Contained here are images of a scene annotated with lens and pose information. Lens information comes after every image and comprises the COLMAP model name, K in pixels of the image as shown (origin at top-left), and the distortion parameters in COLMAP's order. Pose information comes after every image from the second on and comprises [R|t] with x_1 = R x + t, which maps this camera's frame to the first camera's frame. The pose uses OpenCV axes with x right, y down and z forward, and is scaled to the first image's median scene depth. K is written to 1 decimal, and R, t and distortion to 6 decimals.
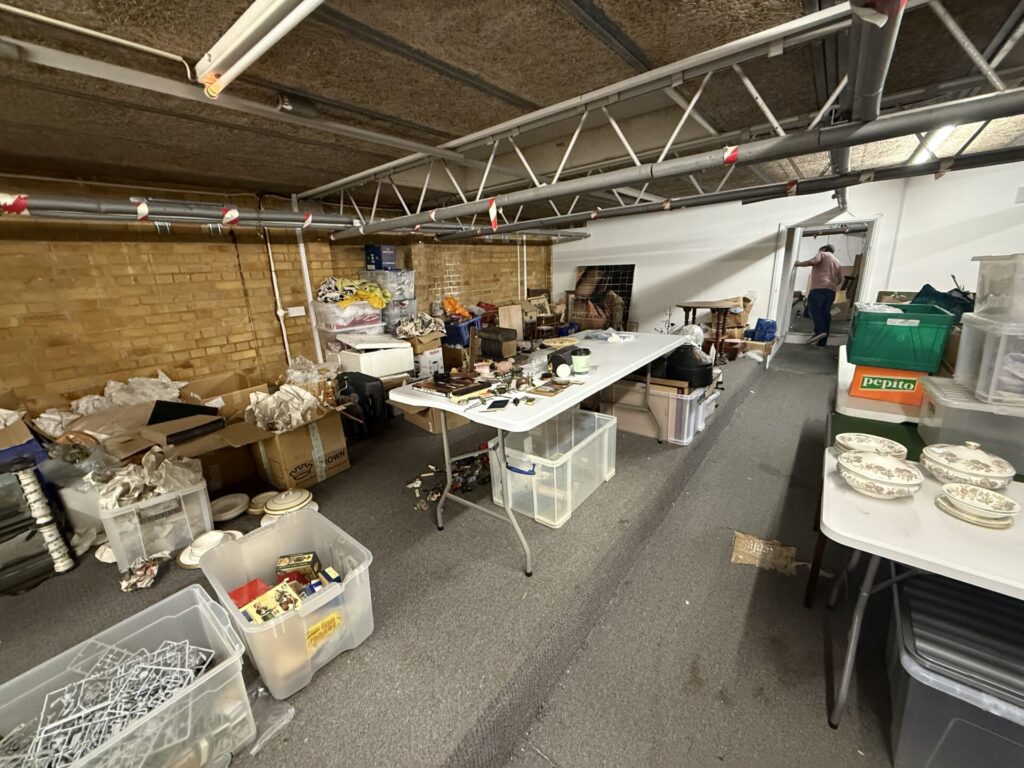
lens RADIAL K [[409.3, 0, 512.0], [0, 409.3, 384.0], [0, 0, 1]] dist [-0.002234, 0.000044]
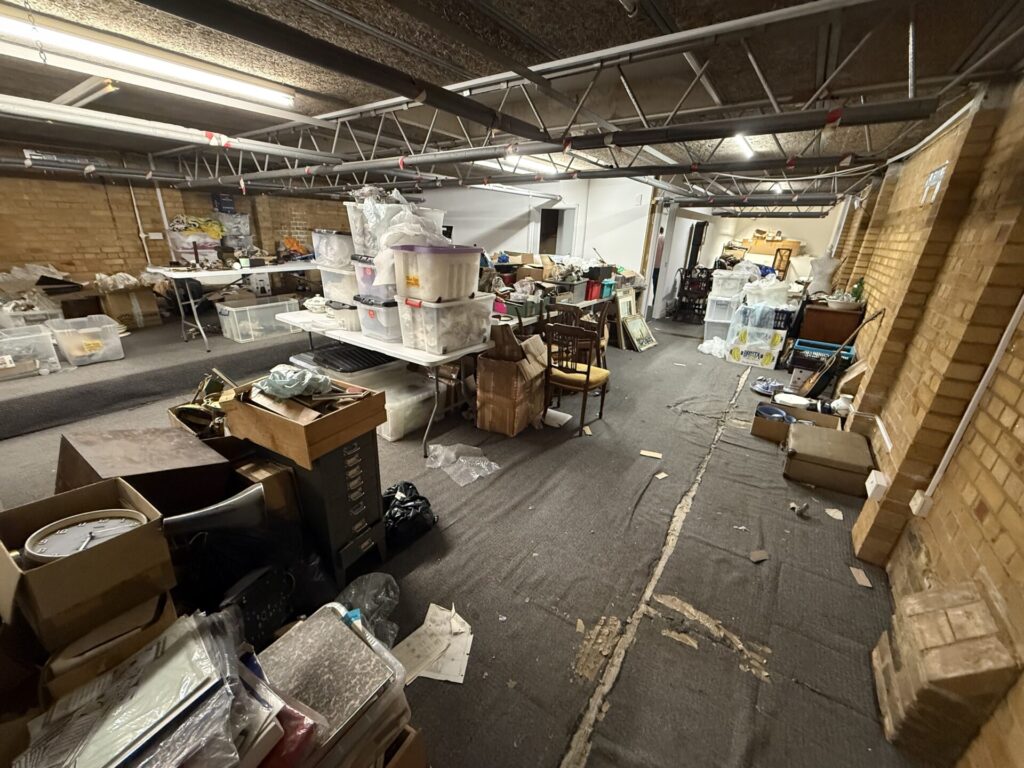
lens RADIAL K [[409.3, 0, 512.0], [0, 409.3, 384.0], [0, 0, 1]] dist [-0.002234, 0.000044]
pose [[0.995011, 0.057459, 0.081553, 0.696418], [-0.064405, 0.994275, 0.085260, 0.152285], [-0.076187, -0.090087, 0.993016, -0.636541]]
